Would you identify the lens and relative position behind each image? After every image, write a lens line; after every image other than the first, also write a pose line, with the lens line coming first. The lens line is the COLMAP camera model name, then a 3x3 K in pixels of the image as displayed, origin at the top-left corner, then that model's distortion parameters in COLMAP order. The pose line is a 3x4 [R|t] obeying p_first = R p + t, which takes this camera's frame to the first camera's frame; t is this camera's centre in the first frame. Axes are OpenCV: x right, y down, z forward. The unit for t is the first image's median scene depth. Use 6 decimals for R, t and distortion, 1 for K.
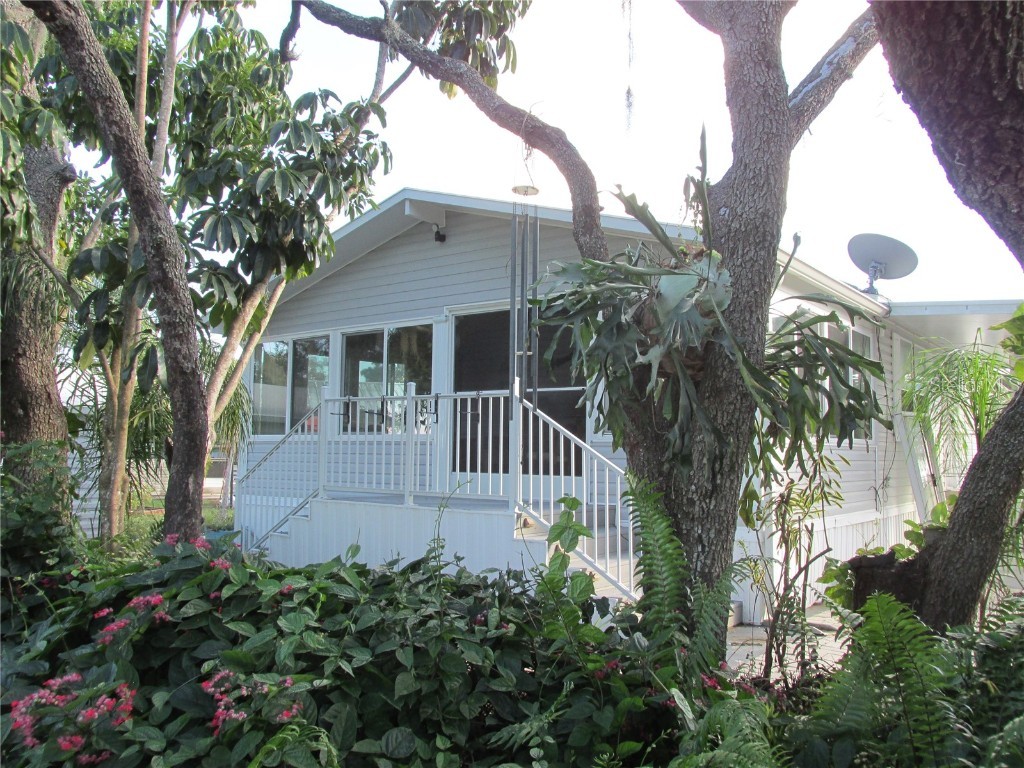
lens RADIAL K [[854.2, 0, 510.4], [0, 854.2, 383.6], [0, 0, 1]] dist [-0.035032, 0.013016]
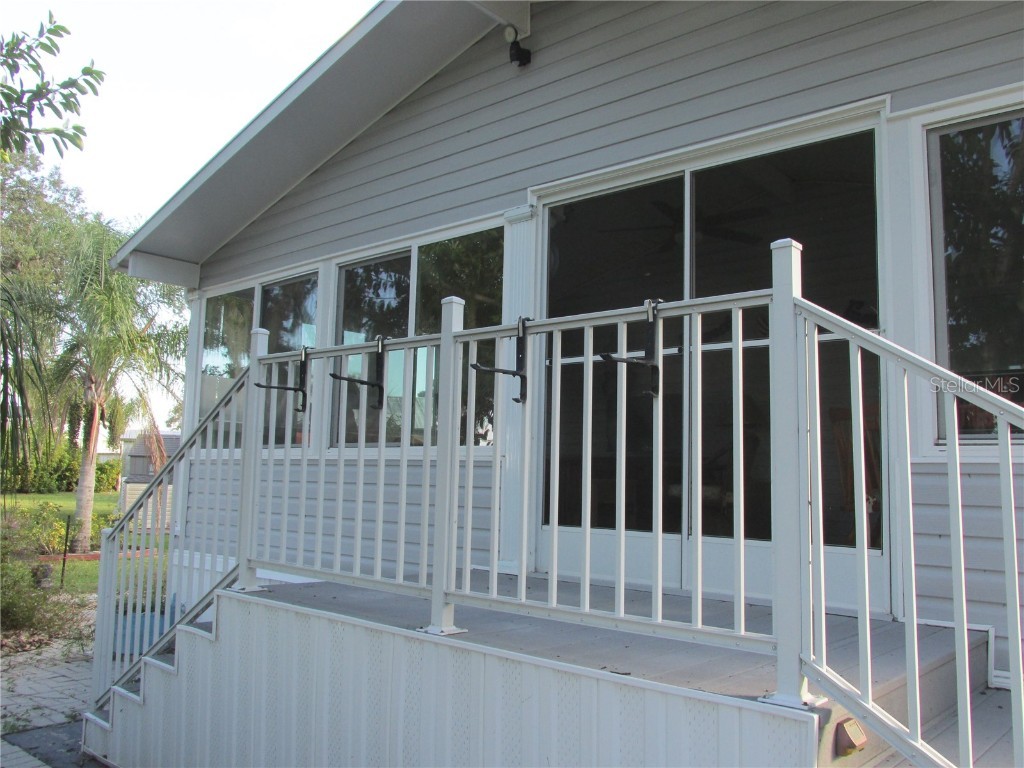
lens RADIAL K [[854.2, 0, 513.7], [0, 854.2, 383.2], [0, 0, 1]] dist [-0.035032, 0.013016]
pose [[0.997632, 0.002248, -0.068739, -0.056551], [-0.004653, 0.999382, -0.034852, 0.044030], [0.068619, 0.035090, 0.997026, 0.559902]]
